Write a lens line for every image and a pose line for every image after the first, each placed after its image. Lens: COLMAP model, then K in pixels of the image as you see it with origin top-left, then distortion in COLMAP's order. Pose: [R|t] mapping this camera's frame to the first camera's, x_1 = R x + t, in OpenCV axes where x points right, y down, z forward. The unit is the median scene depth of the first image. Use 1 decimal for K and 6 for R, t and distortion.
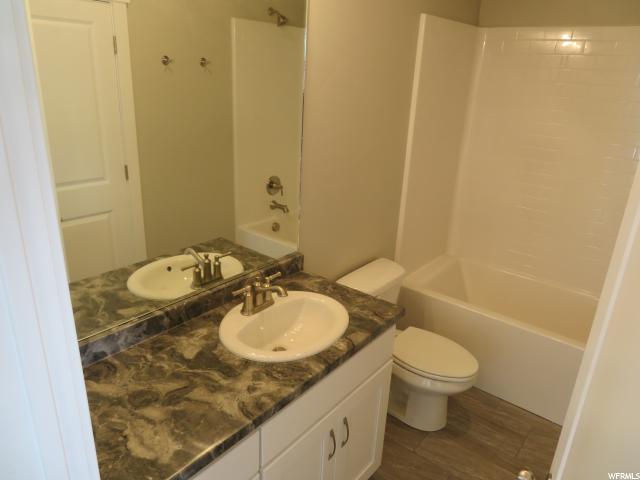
lens RADIAL K [[462.8, 0, 320.0], [0, 462.8, 240.0], [0, 0, 1]] dist [-0.003623, -0.001912]
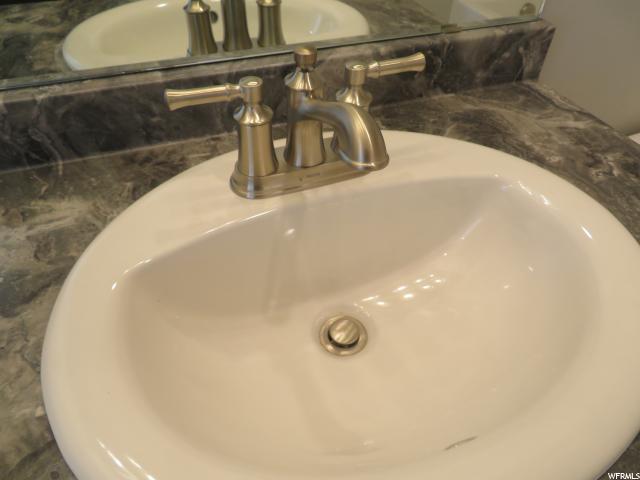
lens RADIAL K [[462.8, 0, 320.0], [0, 462.8, 240.0], [0, 0, 1]] dist [-0.003623, -0.001912]
pose [[0.859729, 0.326970, -0.392374, -0.004227], [-0.154948, 0.898993, 0.409637, 0.061078], [0.486680, -0.291379, 0.823554, 0.691039]]
